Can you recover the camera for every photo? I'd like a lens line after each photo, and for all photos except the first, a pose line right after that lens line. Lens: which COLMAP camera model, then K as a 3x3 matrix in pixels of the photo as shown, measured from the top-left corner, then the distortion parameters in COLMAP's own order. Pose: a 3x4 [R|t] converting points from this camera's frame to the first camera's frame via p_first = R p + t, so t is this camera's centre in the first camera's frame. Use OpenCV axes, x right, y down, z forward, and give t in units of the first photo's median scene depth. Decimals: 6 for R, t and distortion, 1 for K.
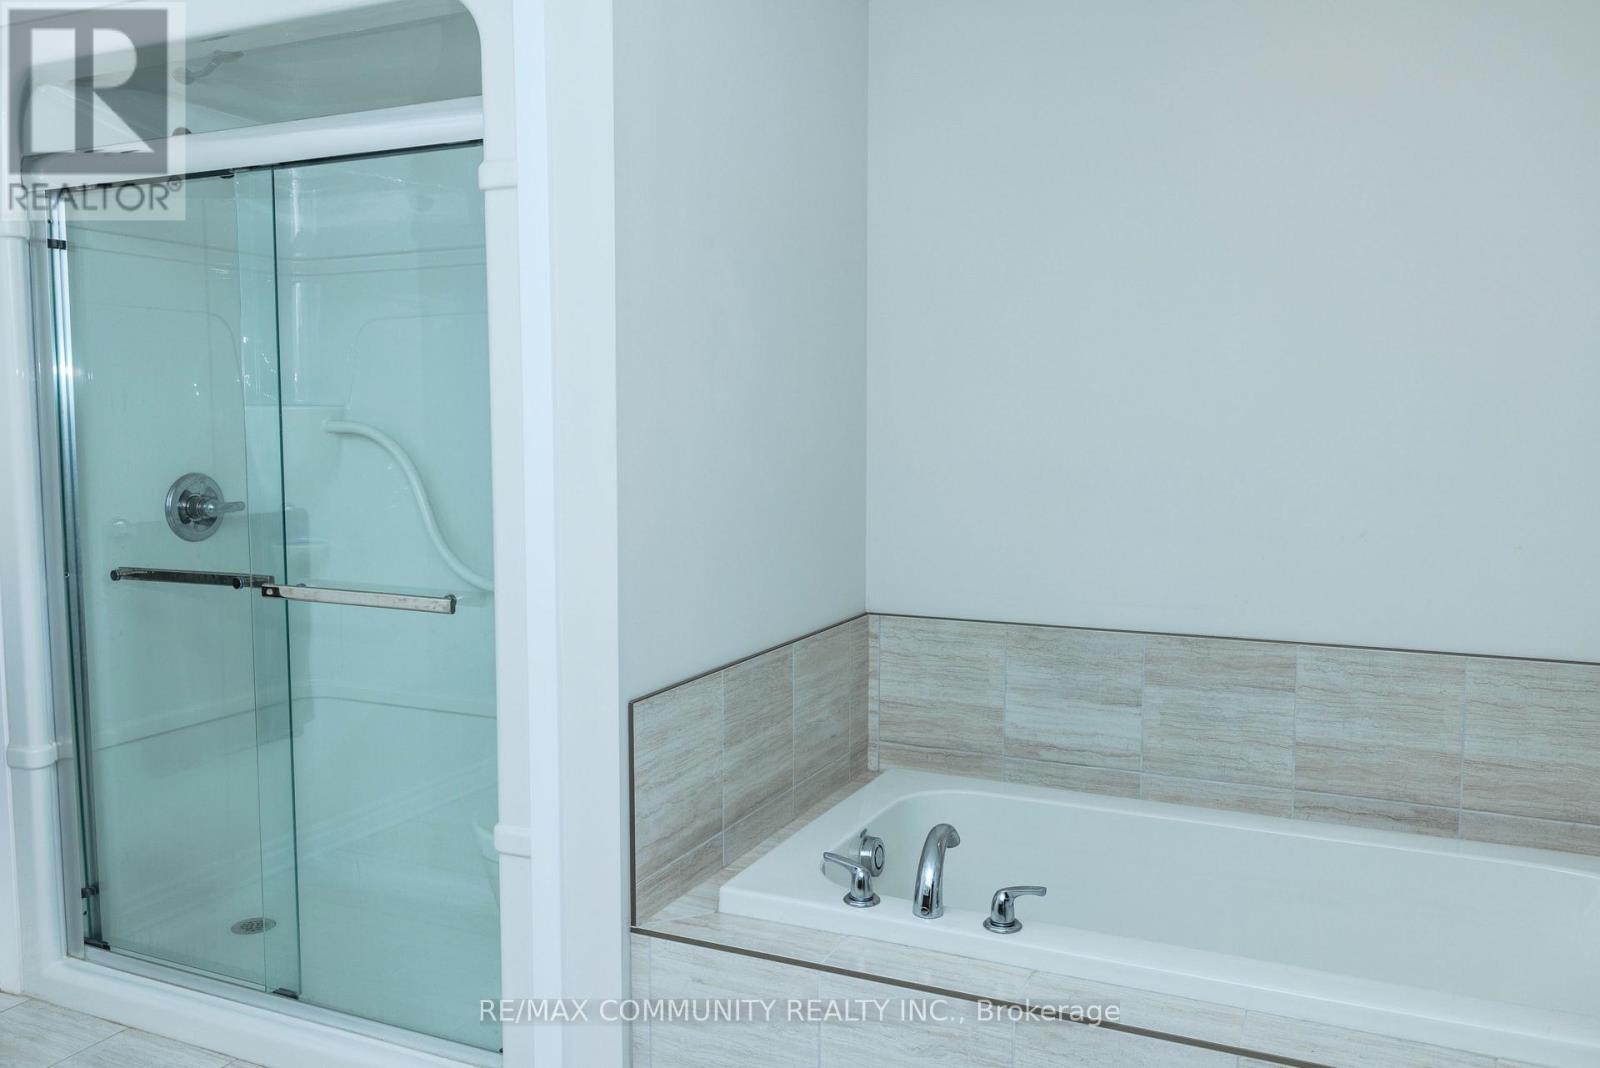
lens RADIAL K [[1241.5, 0, 797.4], [0, 1241.5, 520.5], [0, 0, 1]] dist [-0.003148, 0.008974]
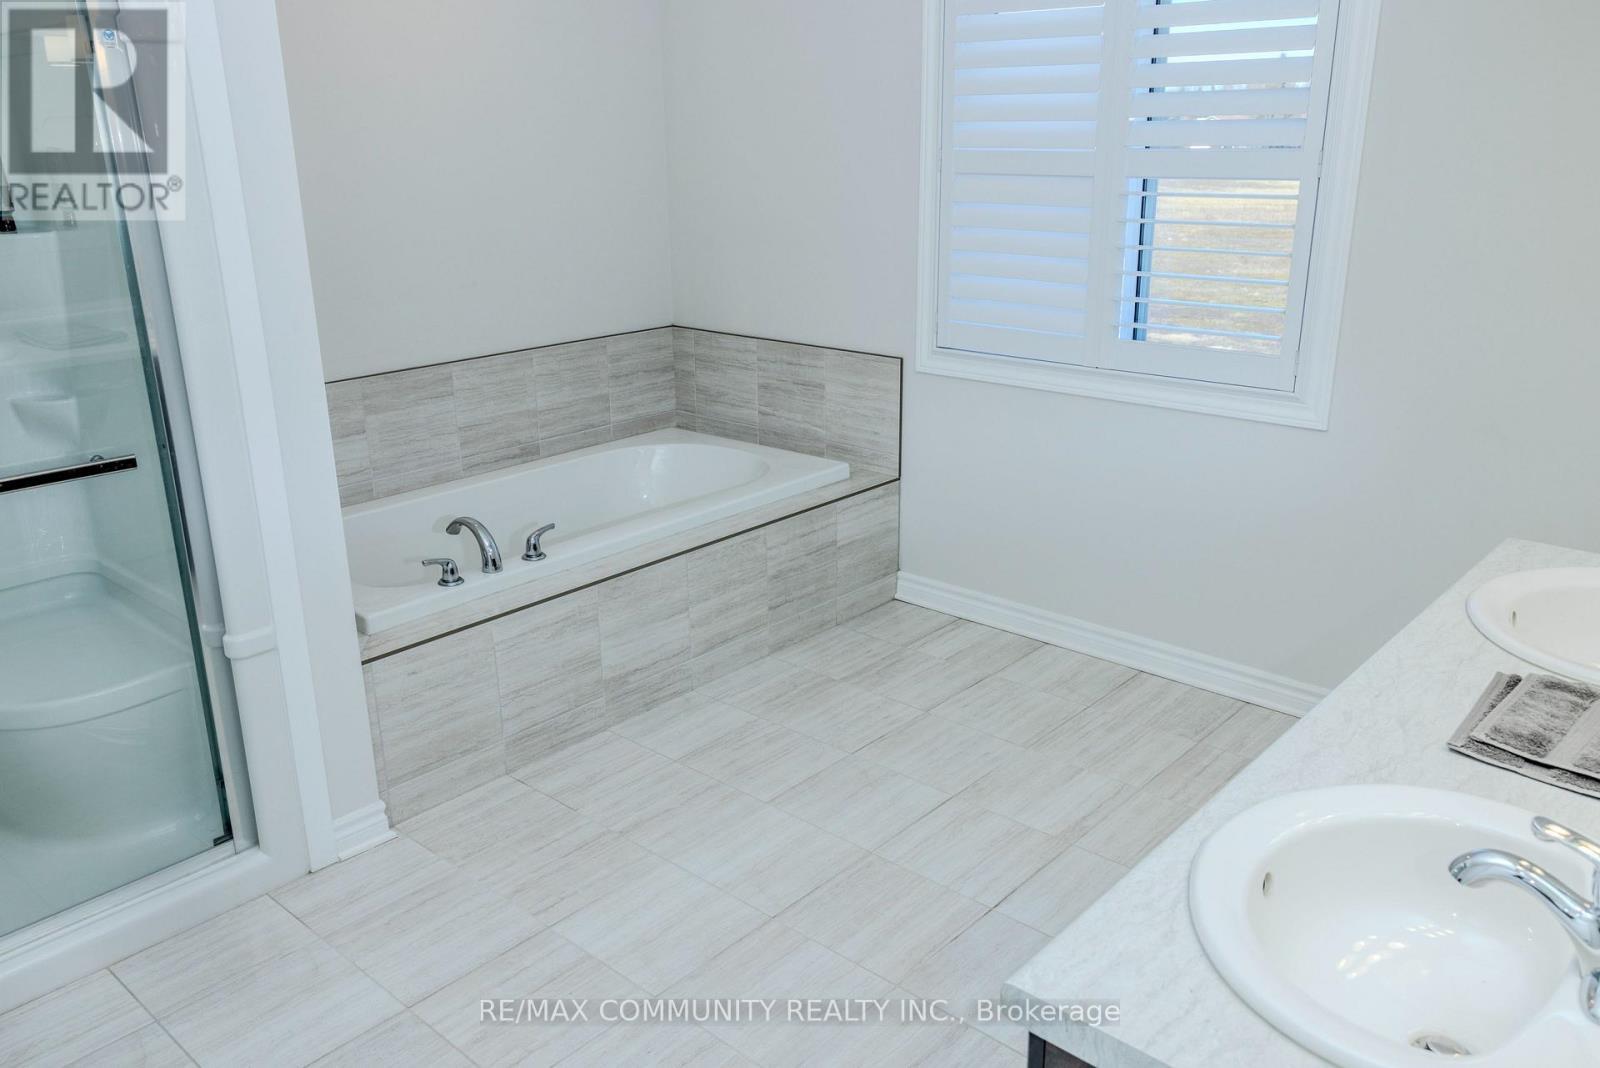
lens RADIAL K [[1241.5, 0, 797.4], [0, 1241.5, 520.5], [0, 0, 1]] dist [-0.003148, 0.008974]
pose [[0.298354, -0.295856, 0.907444, -0.904659], [0.085611, 0.955208, 0.283281, -0.109128], [-0.950608, -0.006831, 0.310318, 0.143179]]
